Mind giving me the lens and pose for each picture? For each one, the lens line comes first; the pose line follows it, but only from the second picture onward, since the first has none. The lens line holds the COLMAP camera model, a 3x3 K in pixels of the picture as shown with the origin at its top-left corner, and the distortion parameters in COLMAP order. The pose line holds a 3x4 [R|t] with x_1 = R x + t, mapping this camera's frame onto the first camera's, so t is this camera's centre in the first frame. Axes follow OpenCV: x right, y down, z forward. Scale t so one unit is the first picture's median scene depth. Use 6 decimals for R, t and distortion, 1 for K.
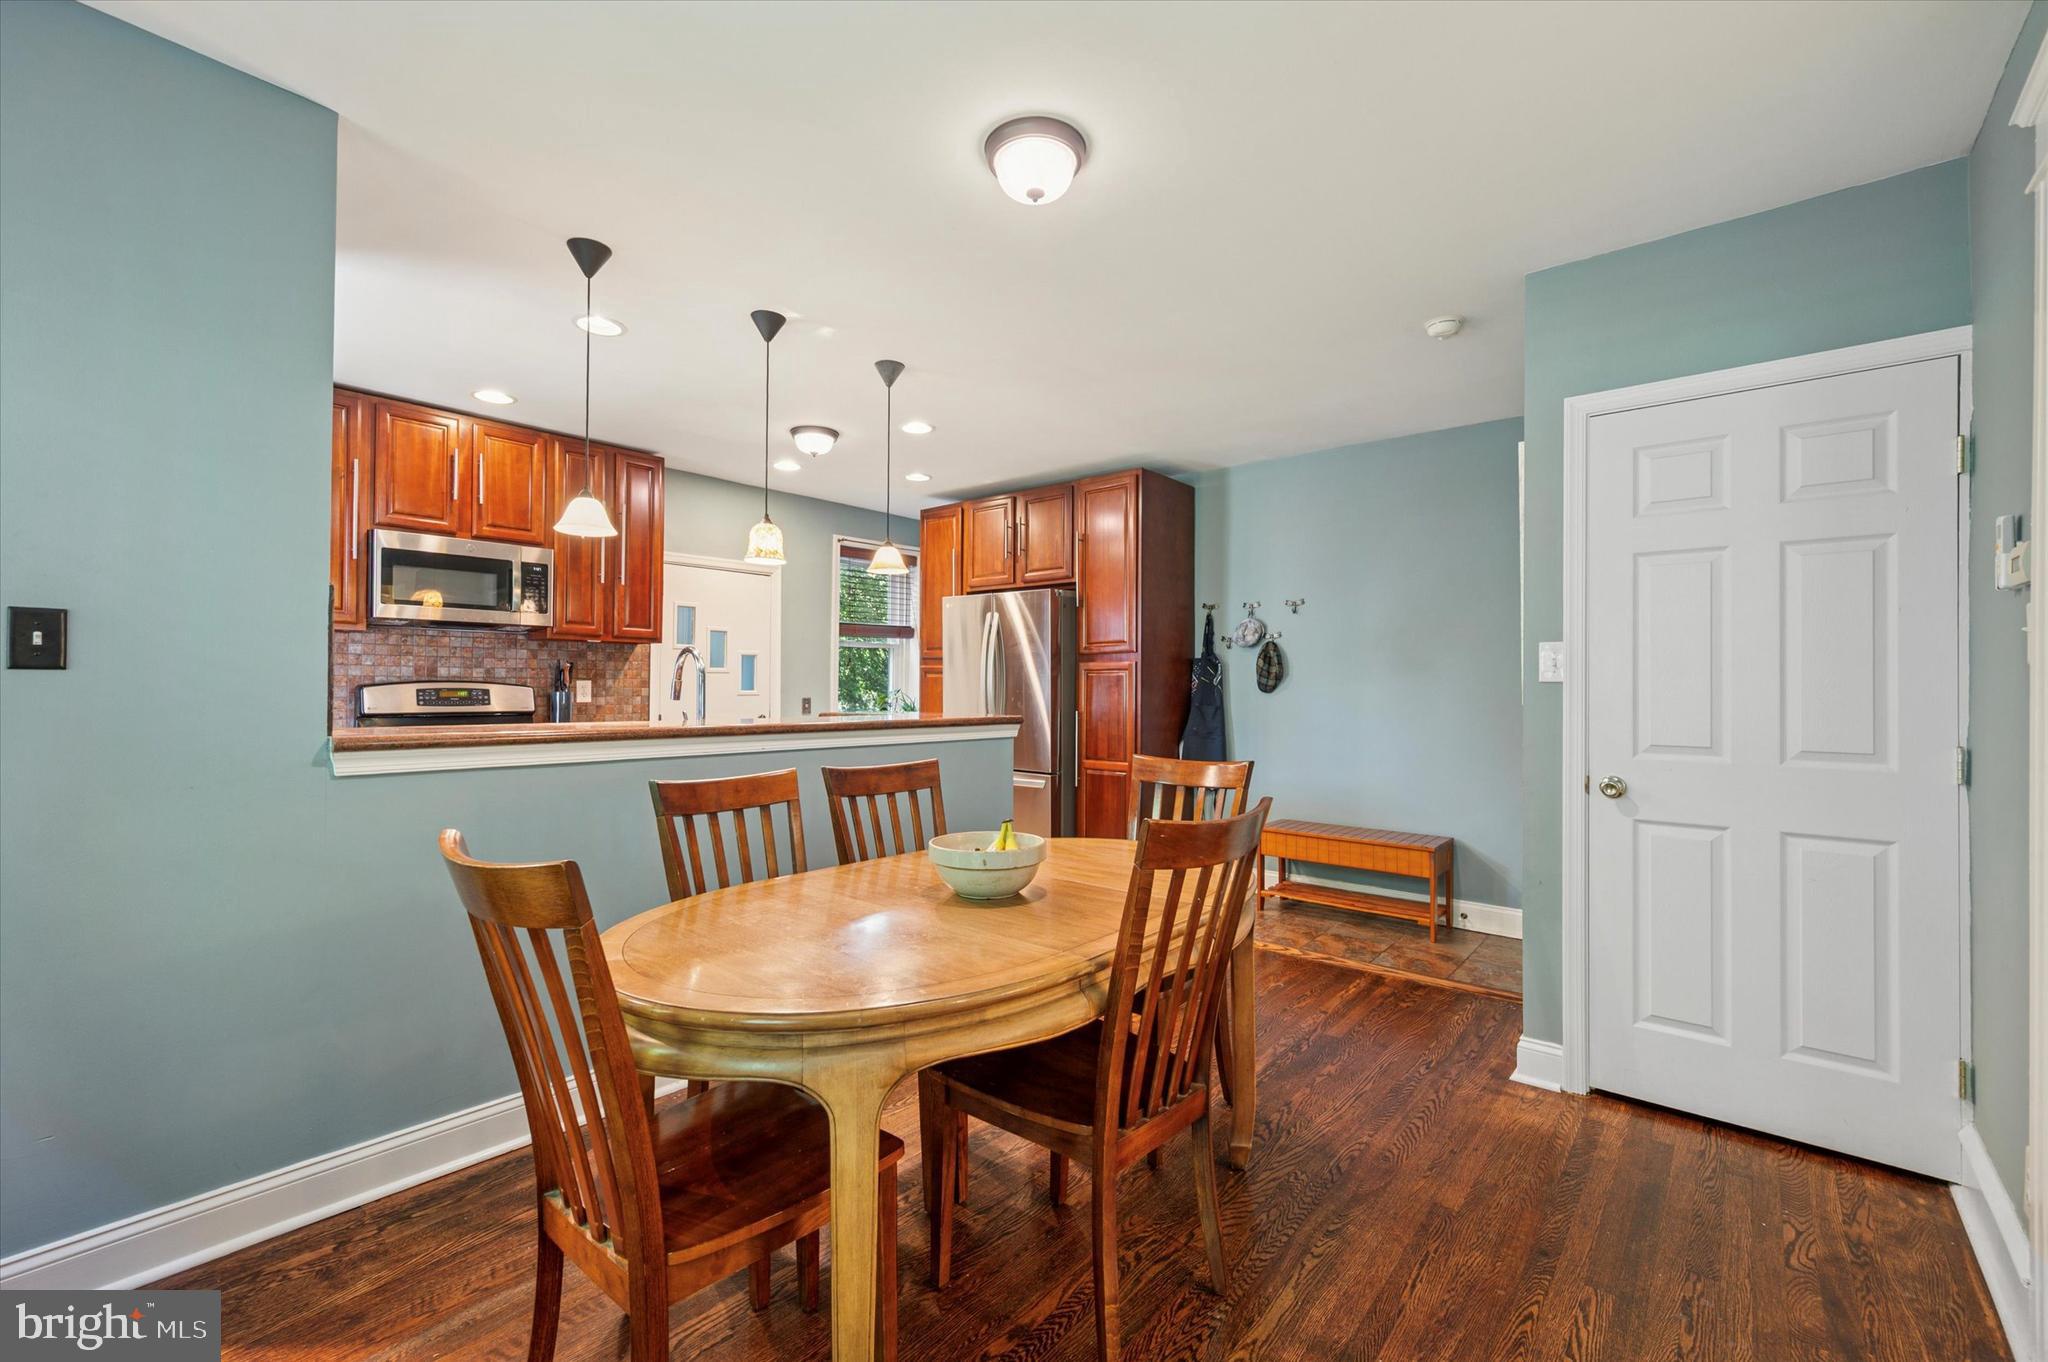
lens RADIAL K [[849.1, 0, 1018.7], [0, 849.1, 683.2], [0, 0, 1]] dist [0.002555, 0.001149]
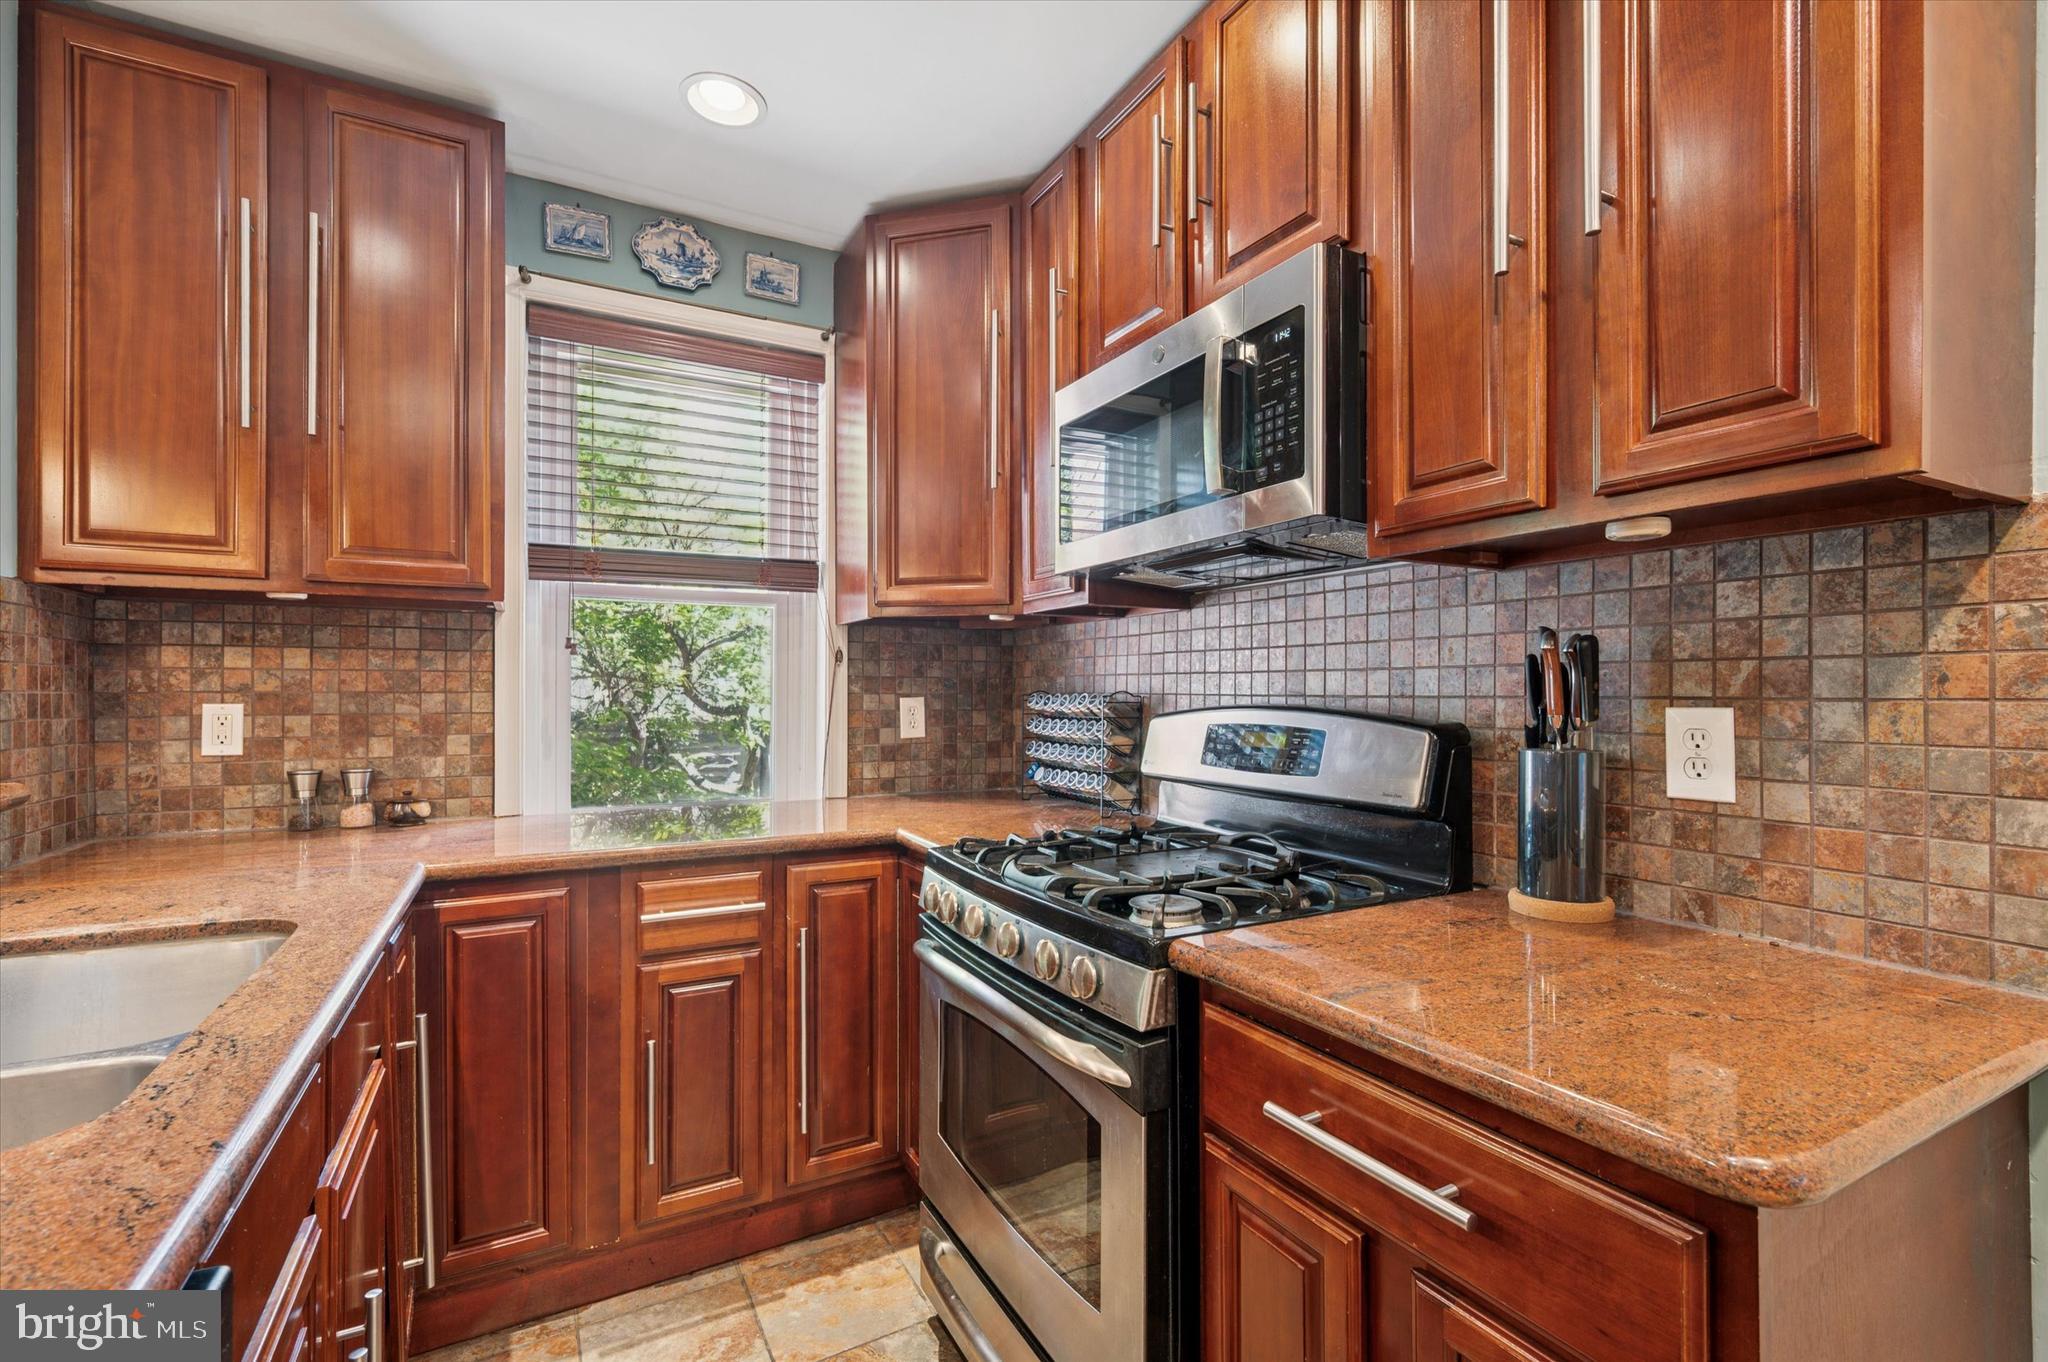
lens RADIAL K [[930.1, 0, 1035.5], [0, 930.1, 690.3], [0, 0, 1]] dist [0.010797, 0.000080]
pose [[-0.361187, -0.006917, -0.932468, -0.222746], [-0.001003, 0.999975, -0.007029, -0.006392], [0.932493, -0.001604, -0.361184, 1.008649]]
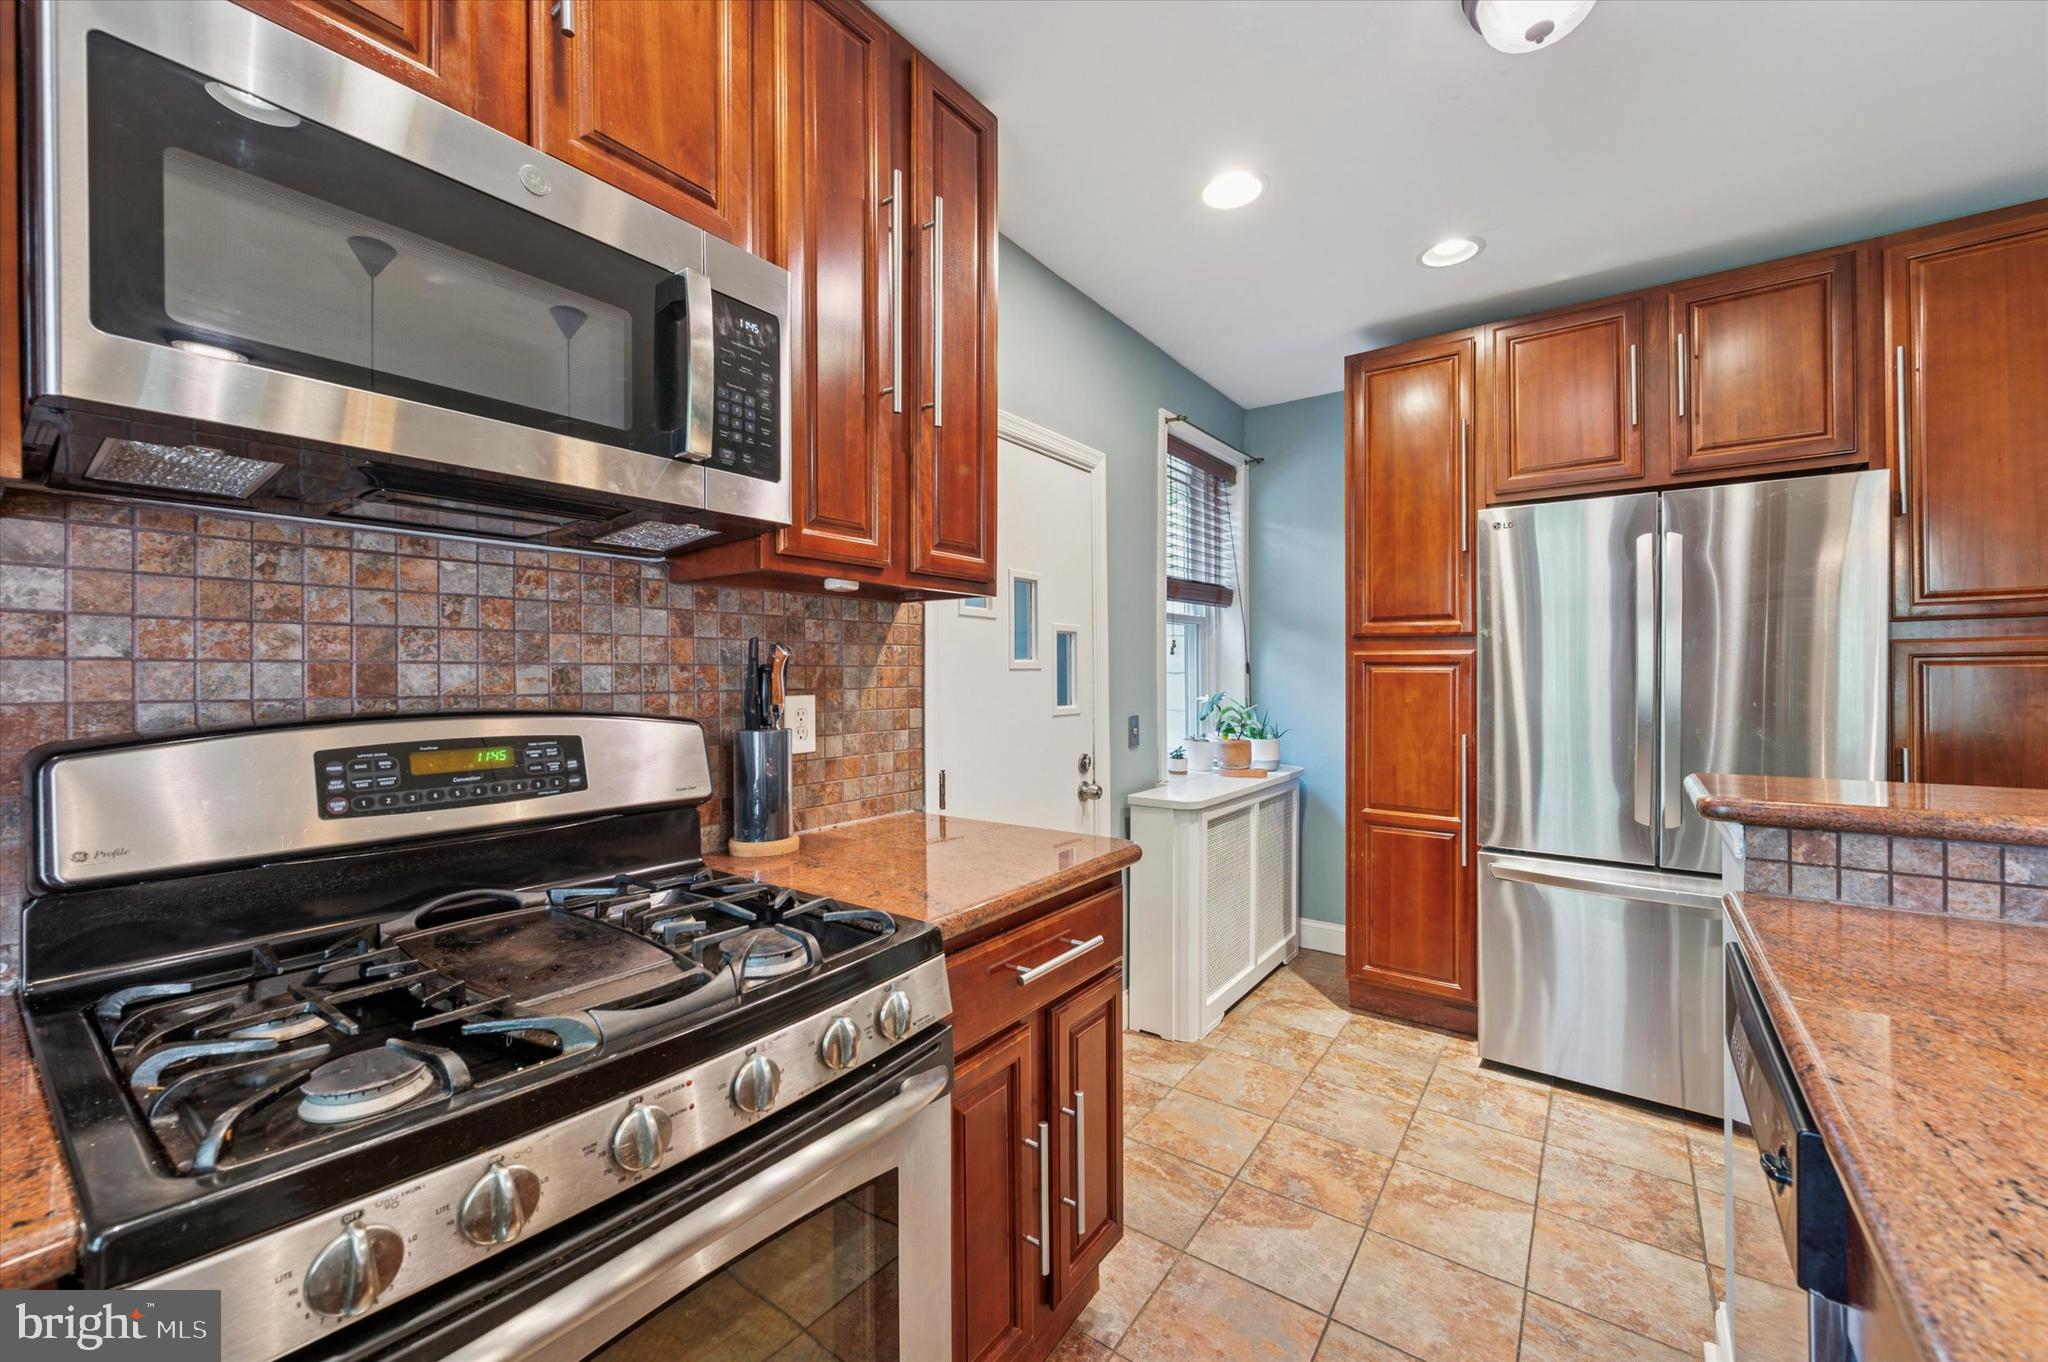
lens RADIAL K [[818.0, 0, 1028.0], [0, 818.0, 679.8], [0, 0, 1]] dist [0.001580, -0.000583]
pose [[0.996963, -0.011550, 0.077017, -0.480016], [0.010910, 0.999902, 0.008728, -0.013180], [-0.077110, -0.007862, 0.996992, 0.690069]]
